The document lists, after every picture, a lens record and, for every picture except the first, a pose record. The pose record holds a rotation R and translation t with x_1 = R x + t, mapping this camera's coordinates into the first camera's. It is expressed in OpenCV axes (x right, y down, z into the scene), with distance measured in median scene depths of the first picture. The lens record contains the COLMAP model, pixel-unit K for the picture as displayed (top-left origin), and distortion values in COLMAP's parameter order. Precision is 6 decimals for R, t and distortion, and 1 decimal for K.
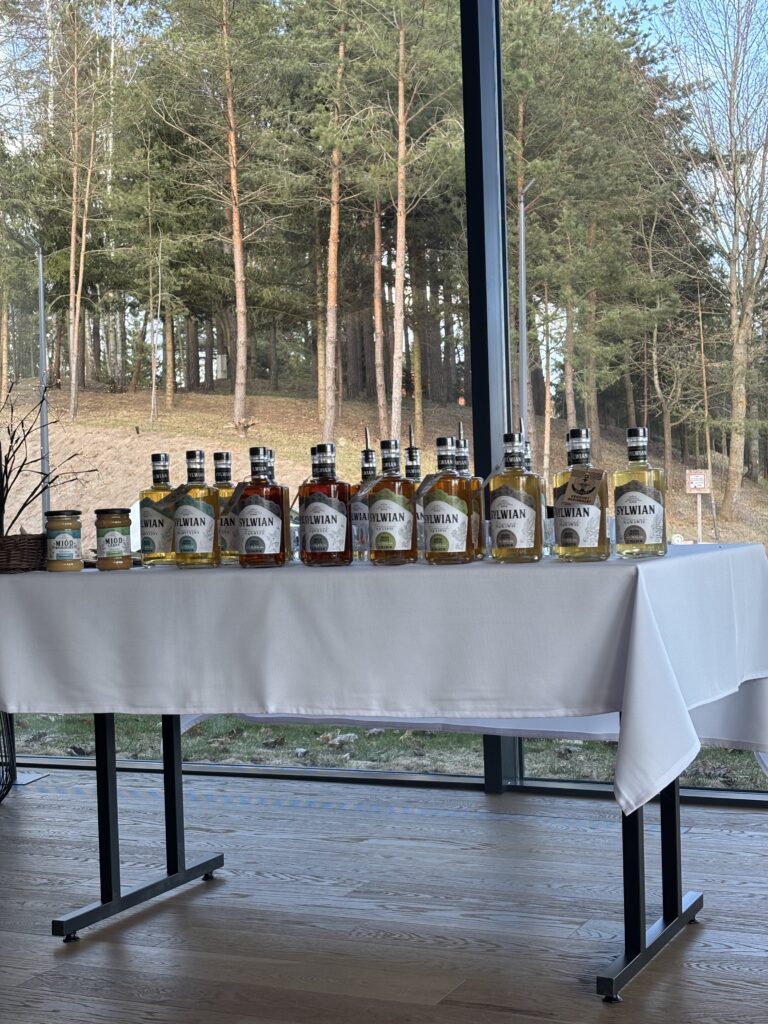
lens RADIAL K [[1517.4, 0, 384.0], [0, 1517.4, 512.0], [0, 0, 1]] dist [0.018698, 0.035365]
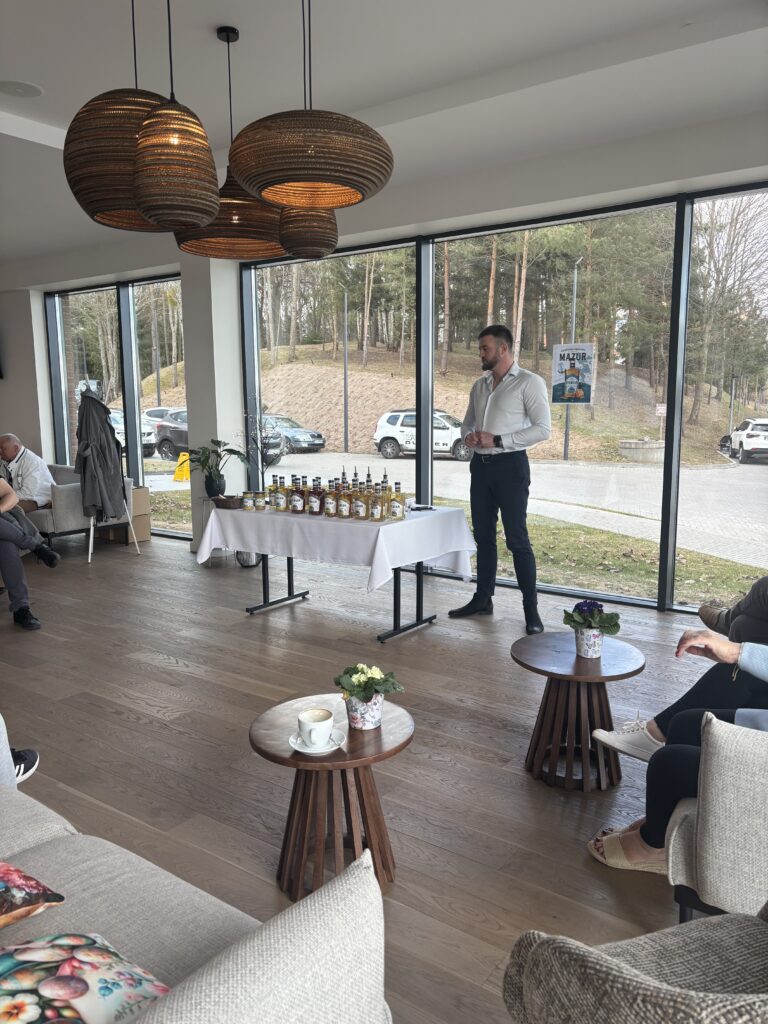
lens RADIAL K [[757.0, 0, 398.7], [0, 757.0, 514.7], [0, 0, 1]] dist [0.050907, -0.049241]
pose [[0.984063, 0.055520, -0.168931, 0.394119], [-0.030207, 0.988394, 0.148880, -0.202060], [0.175236, -0.141405, 0.974319, -0.571696]]
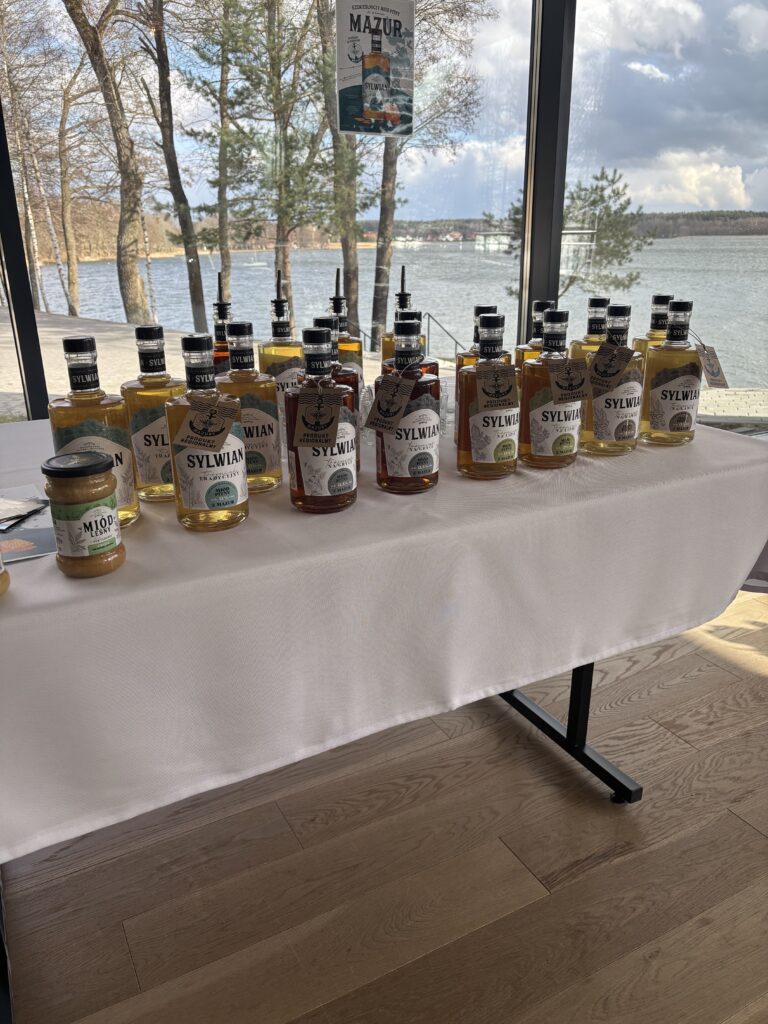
lens RADIAL K [[775.1, 0, 384.0], [0, 775.1, 512.0], [0, 0, 1]] dist [0.006931, 0.004063]
pose [[0.604258, -0.239195, 0.760038, -0.308277], [-0.006264, 0.952421, 0.304721, -0.063811], [-0.796764, -0.188891, 0.574010, 0.704038]]
